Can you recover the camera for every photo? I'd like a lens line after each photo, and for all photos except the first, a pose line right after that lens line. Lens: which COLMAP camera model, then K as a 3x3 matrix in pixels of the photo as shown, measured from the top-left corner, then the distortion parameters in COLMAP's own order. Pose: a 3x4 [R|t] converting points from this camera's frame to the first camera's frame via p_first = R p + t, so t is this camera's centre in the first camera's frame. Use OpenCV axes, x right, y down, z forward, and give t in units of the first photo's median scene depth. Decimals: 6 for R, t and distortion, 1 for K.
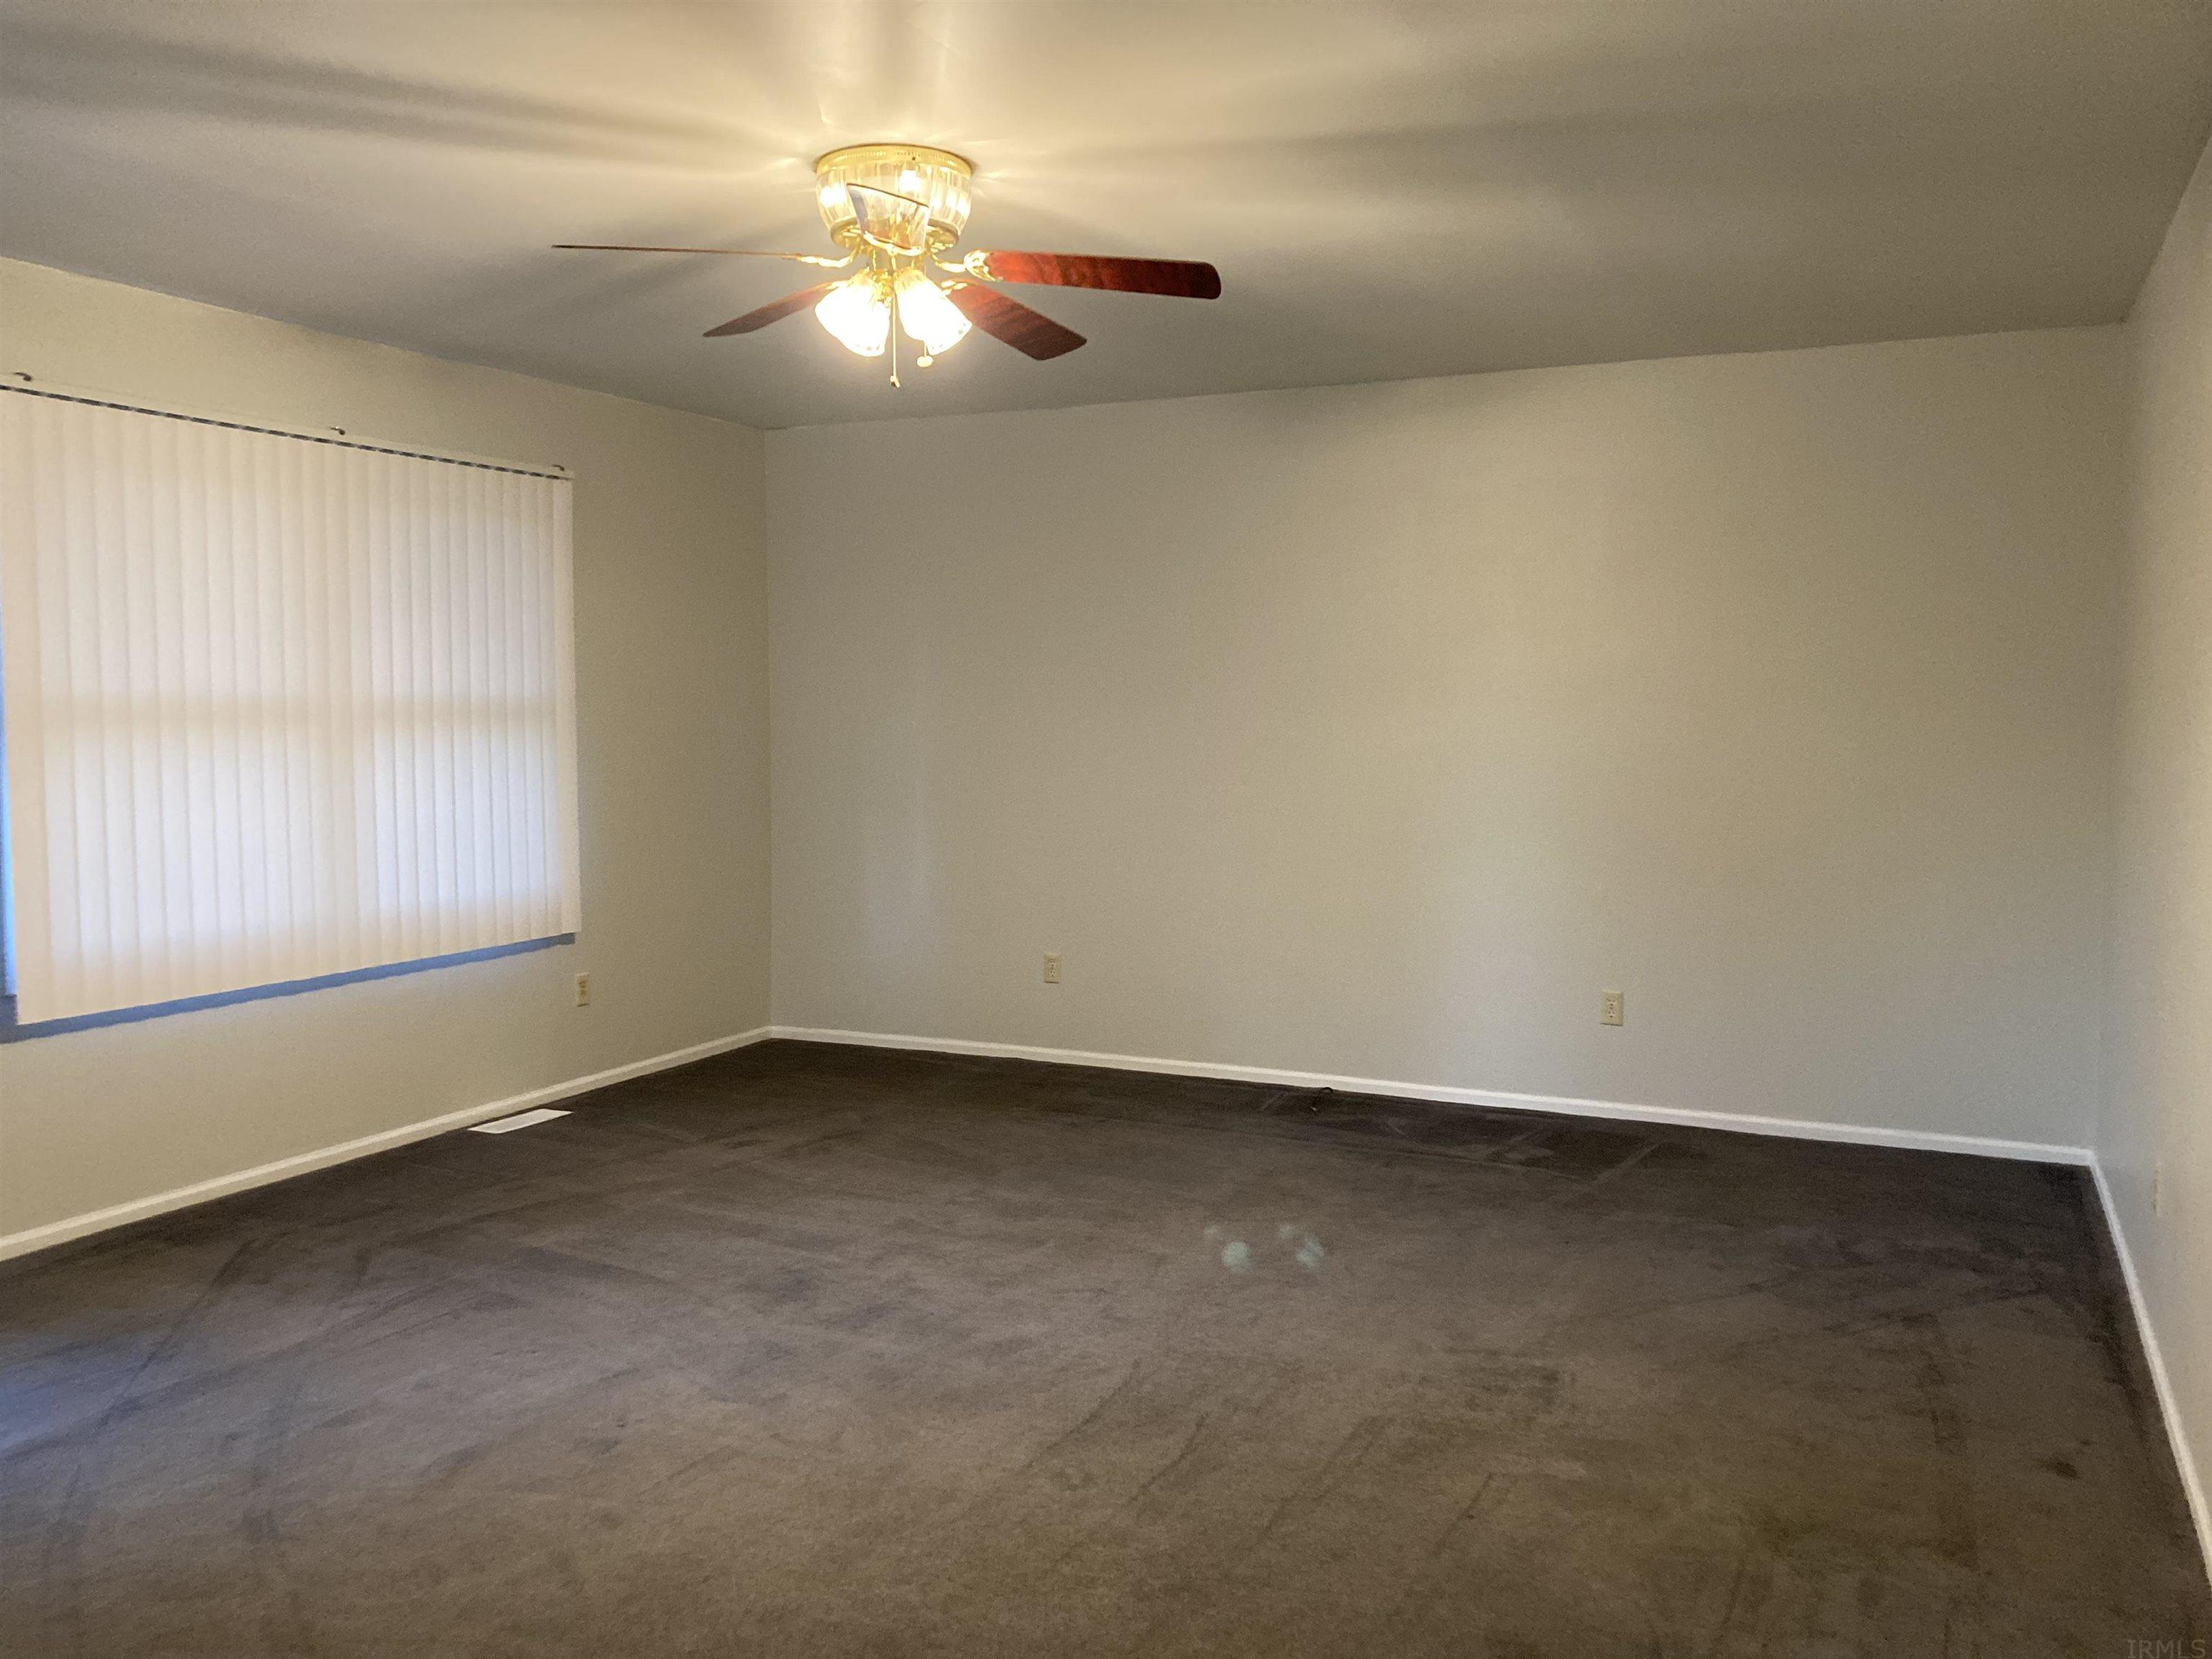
lens RADIAL K [[1788.2, 0, 1111.2], [0, 1788.2, 842.8], [0, 0, 1]] dist [0.067689, 0.000401]
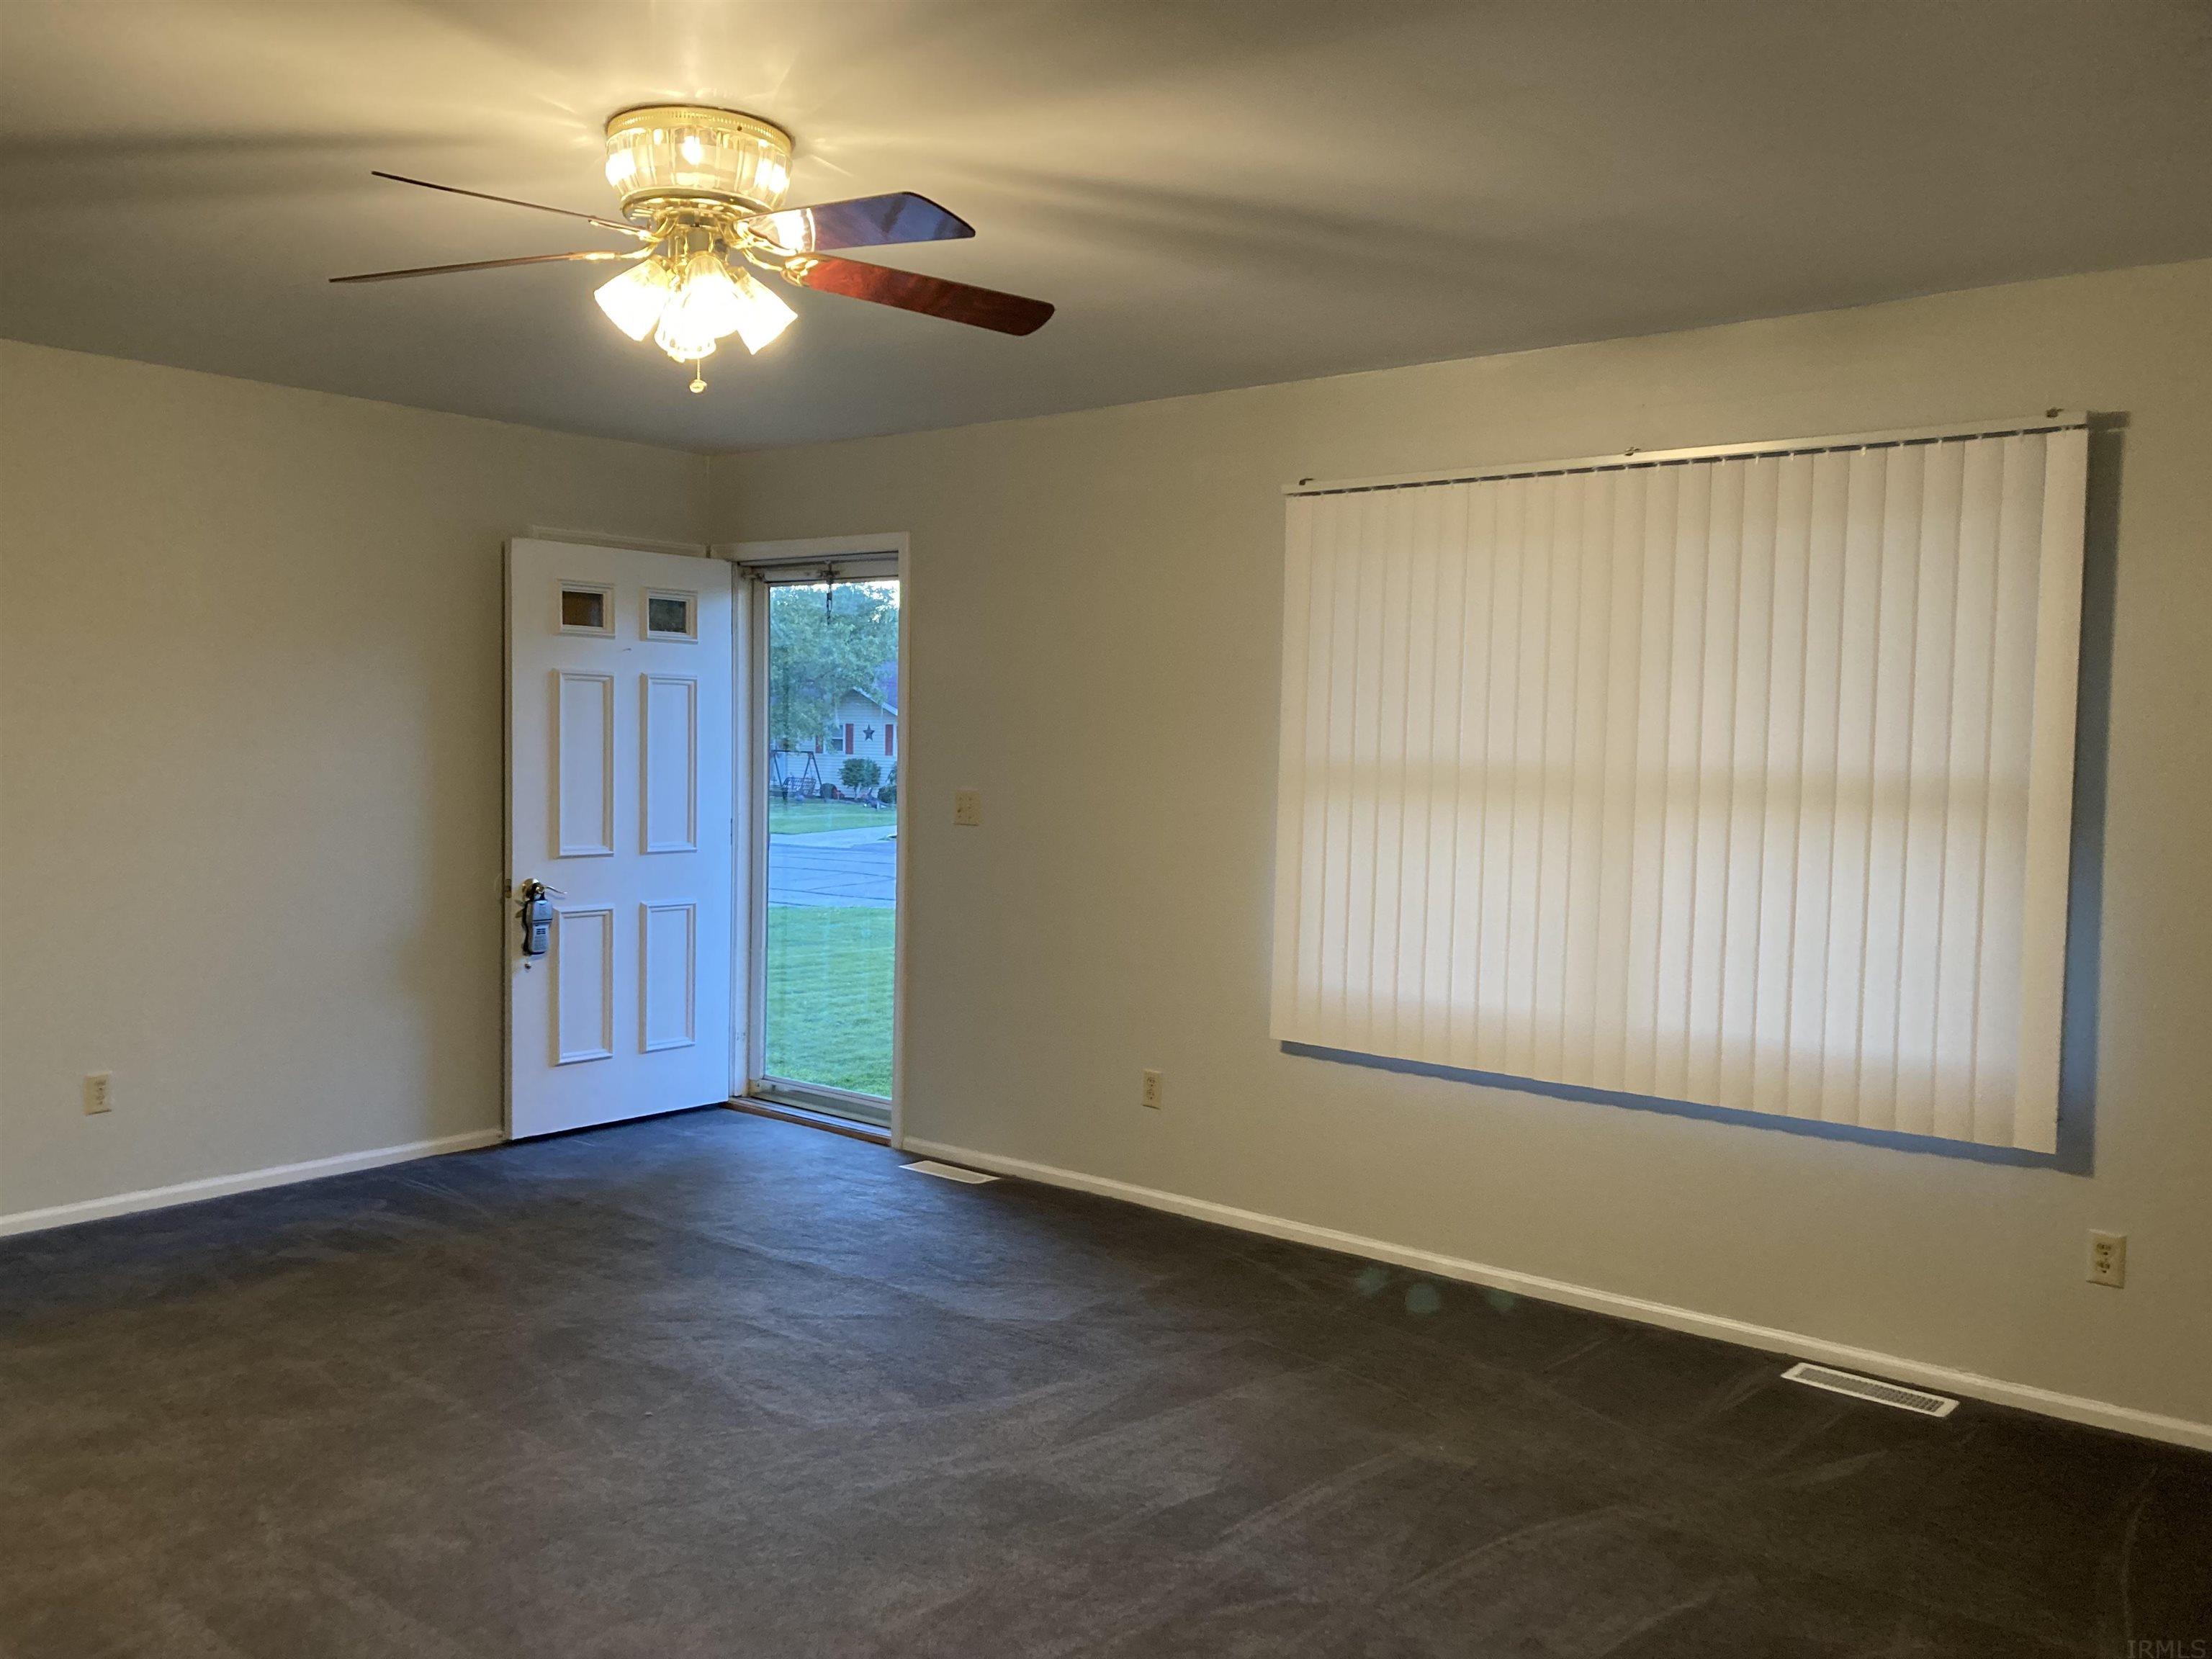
lens RADIAL K [[1788.2, 0, 1111.2], [0, 1788.2, 842.8], [0, 0, 1]] dist [0.067689, 0.000401]
pose [[-0.226346, 0.038050, -0.973303, 0.437234], [-0.106768, 0.992246, 0.063620, -0.070954], [0.968178, 0.118318, -0.220529, 0.925218]]
